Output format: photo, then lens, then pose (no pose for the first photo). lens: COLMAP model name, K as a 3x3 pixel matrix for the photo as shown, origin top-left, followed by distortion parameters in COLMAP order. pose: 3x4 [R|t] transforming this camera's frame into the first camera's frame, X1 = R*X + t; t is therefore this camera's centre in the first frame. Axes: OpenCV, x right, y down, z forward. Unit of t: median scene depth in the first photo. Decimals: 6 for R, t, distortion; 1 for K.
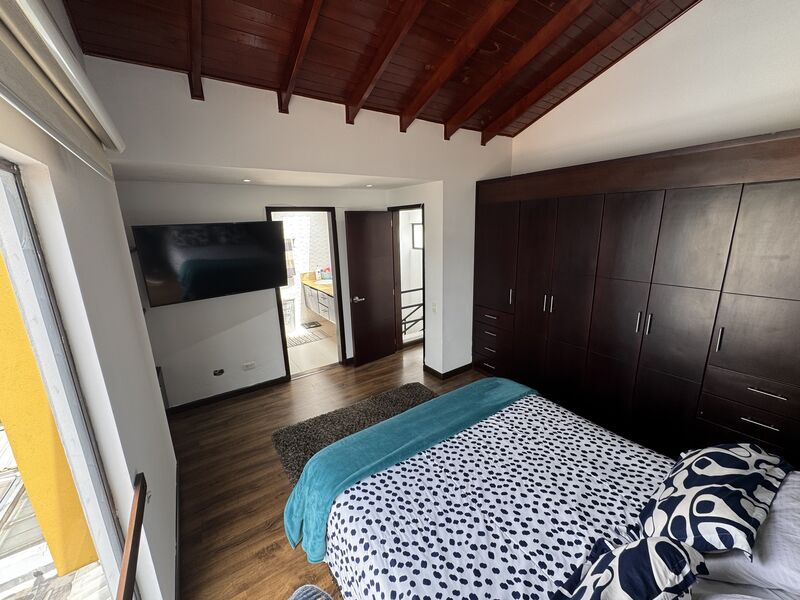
lens RADIAL K [[318.3, 0, 402.6], [0, 318.3, 299.1], [0, 0, 1]] dist [0.000419, 0.000035]
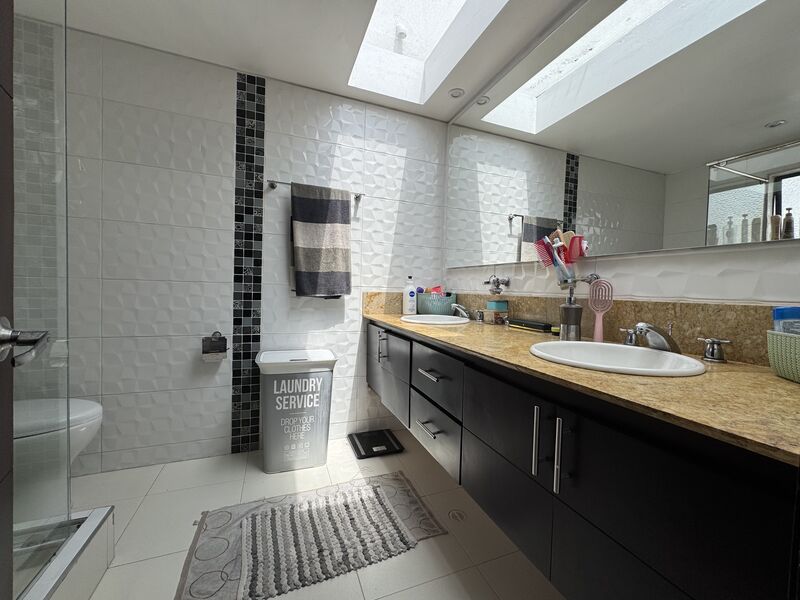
lens RADIAL K [[318.3, 0, 399.4], [0, 318.3, 298.0], [0, 0, 1]] dist [0.000419, 0.000035]
pose [[0.973776, 0.062031, -0.218890, -0.199314], [-0.104050, 0.977023, -0.186010, -0.009939], [0.202322, 0.203907, 0.957856, 0.653437]]
